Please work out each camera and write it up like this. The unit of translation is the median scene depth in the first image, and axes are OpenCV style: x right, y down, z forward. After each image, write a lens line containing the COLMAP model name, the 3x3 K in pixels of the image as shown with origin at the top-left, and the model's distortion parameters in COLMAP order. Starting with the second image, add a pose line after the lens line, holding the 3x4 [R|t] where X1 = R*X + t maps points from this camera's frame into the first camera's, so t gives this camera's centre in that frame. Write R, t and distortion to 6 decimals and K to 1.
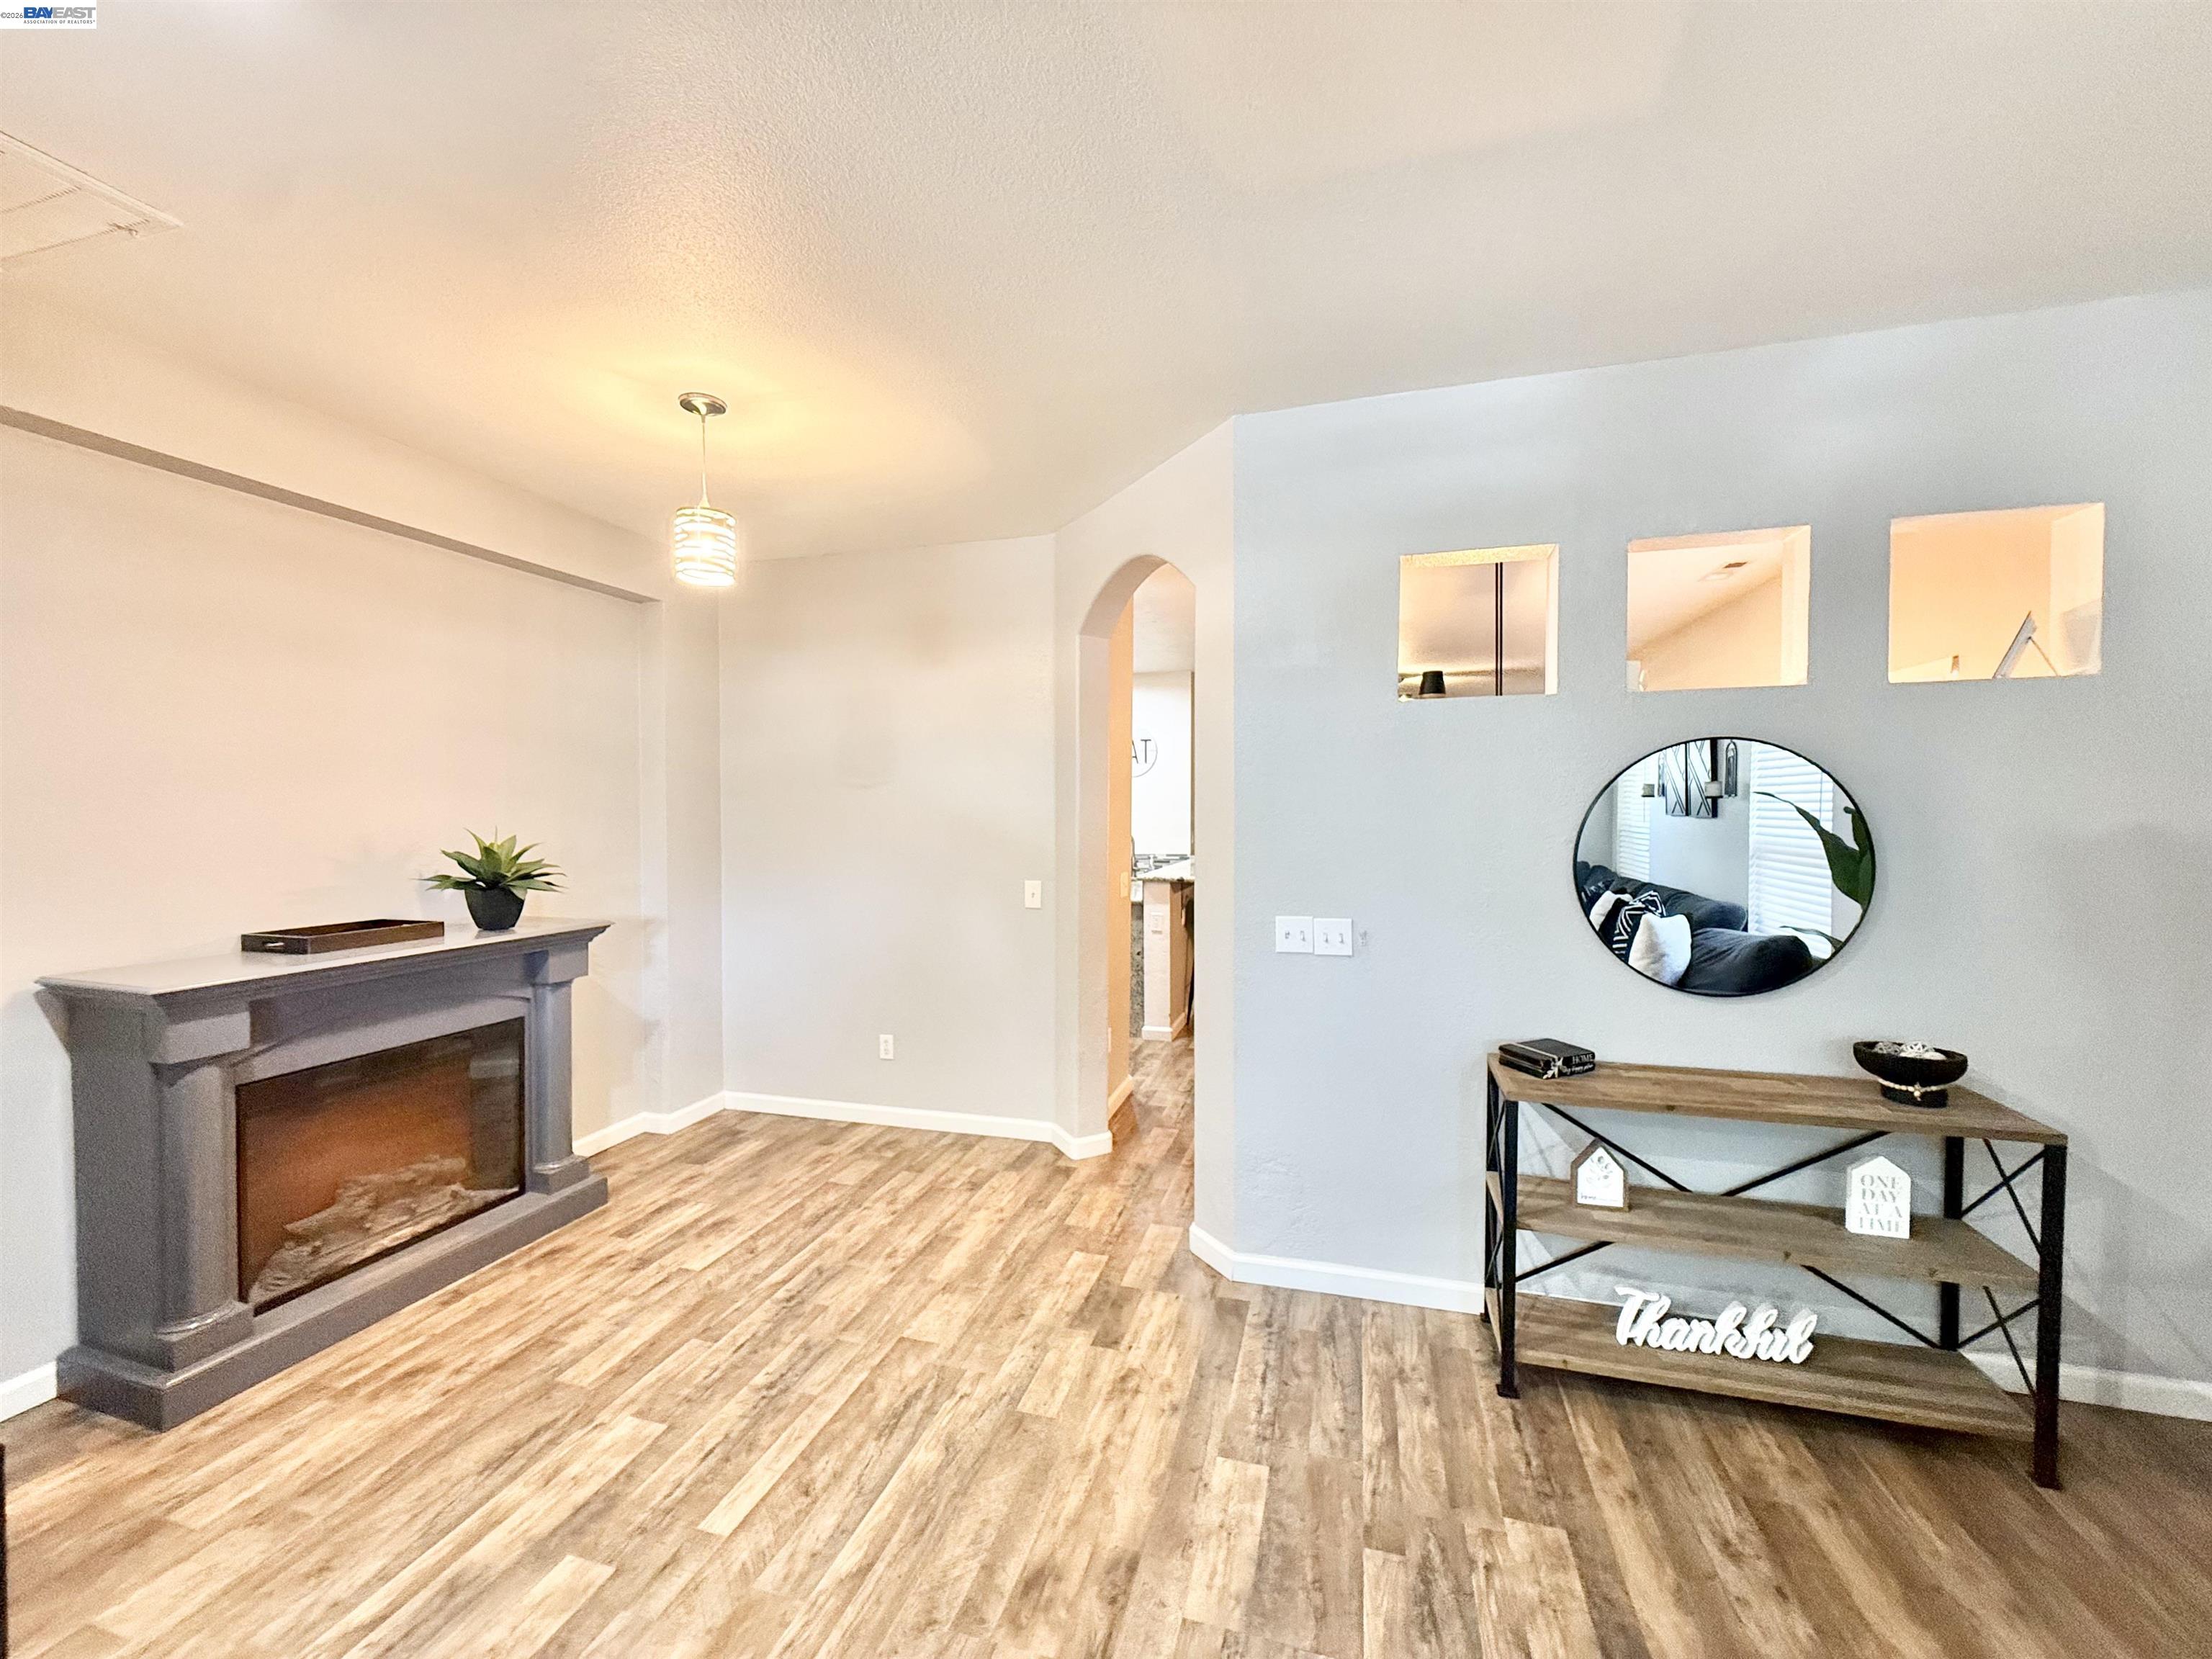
lens RADIAL K [[878.0, 0, 1106.0], [0, 878.0, 829.5], [0, 0, 1]] dist [-0.002234, -0.000632]
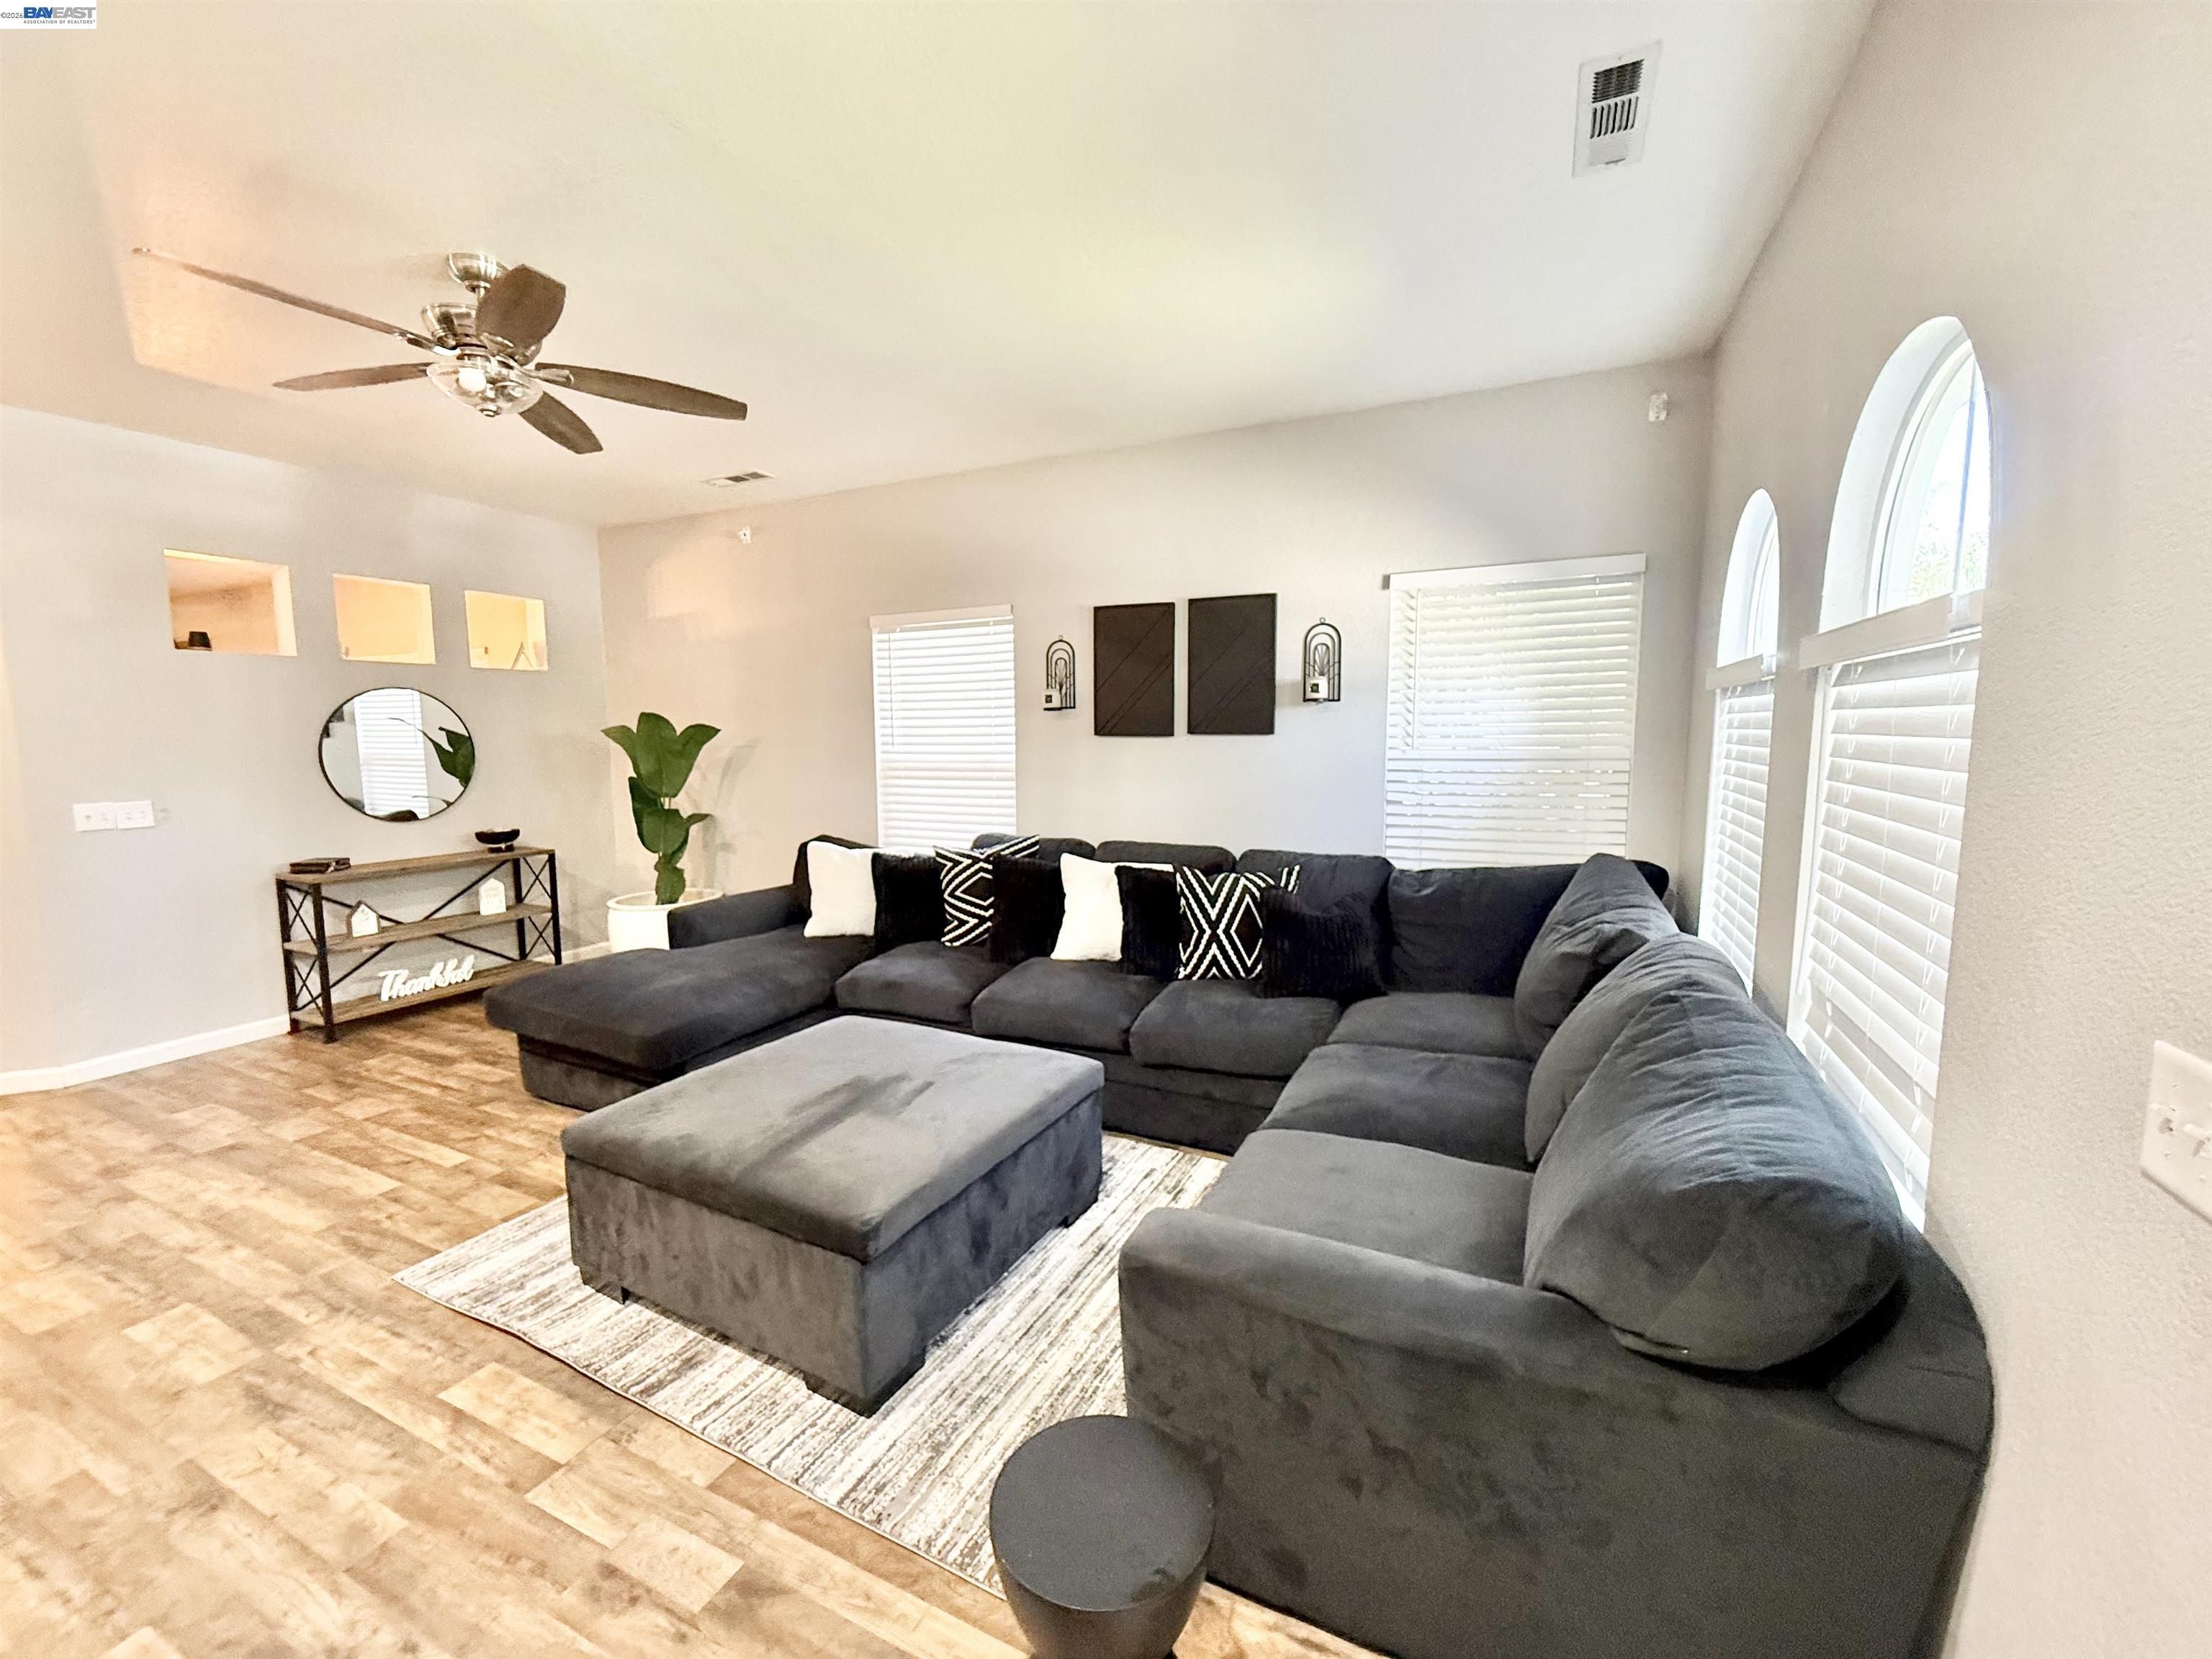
lens RADIAL K [[878.0, 0, 1106.0], [0, 878.0, 829.5], [0, 0, 1]] dist [-0.002234, -0.000632]
pose [[0.160055, -0.102076, 0.981816, -1.060461], [0.028969, 0.994696, 0.098693, 0.064653], [-0.986683, 0.012646, 0.162164, -0.926833]]
